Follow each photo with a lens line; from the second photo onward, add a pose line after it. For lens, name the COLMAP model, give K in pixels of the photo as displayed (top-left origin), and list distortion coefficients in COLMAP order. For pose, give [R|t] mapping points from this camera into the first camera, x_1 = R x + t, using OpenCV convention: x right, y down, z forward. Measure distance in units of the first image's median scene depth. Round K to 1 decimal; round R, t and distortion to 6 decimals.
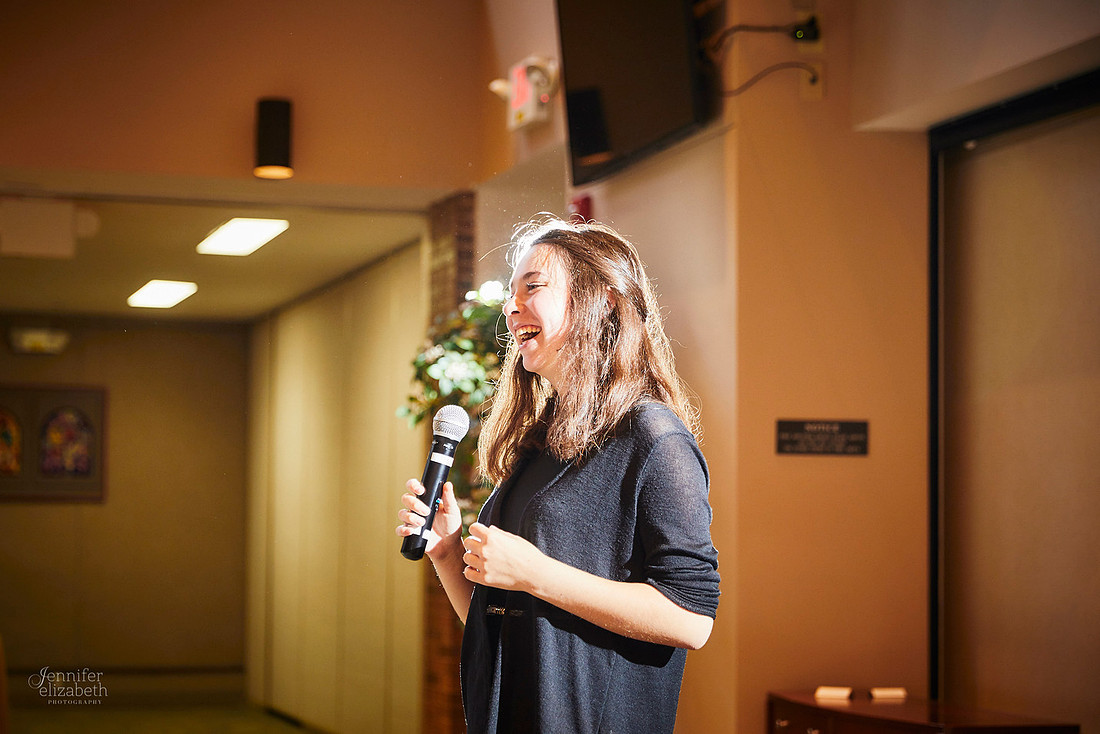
lens RADIAL K [[2481.8, 0, 551.1], [0, 2481.8, 374.5], [0, 0, 1]] dist [0.082395, 0.000000]
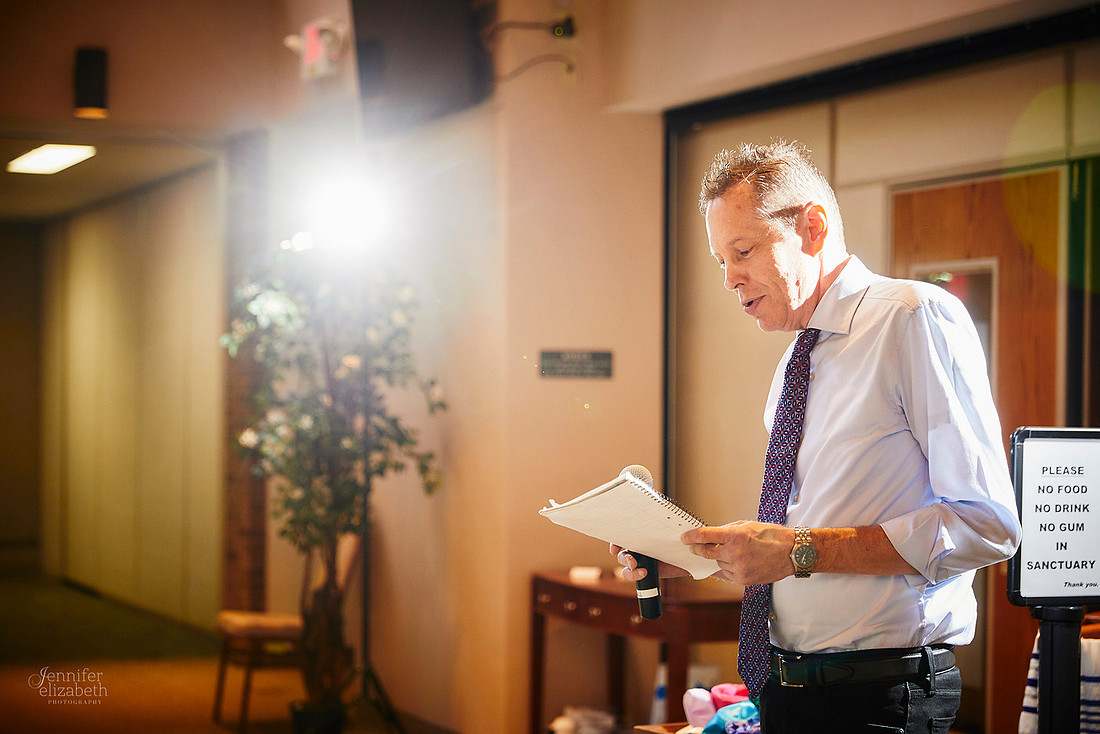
lens RADIAL K [[2481.8, 0, 553.9], [0, 2481.8, 361.9], [0, 0, 1]] dist [0.082395, 0.000000]
pose [[0.994349, -0.001276, 0.106156, -0.030359], [-0.004379, 0.998584, 0.053018, -0.039236], [-0.106073, -0.053184, 0.992935, -0.204672]]
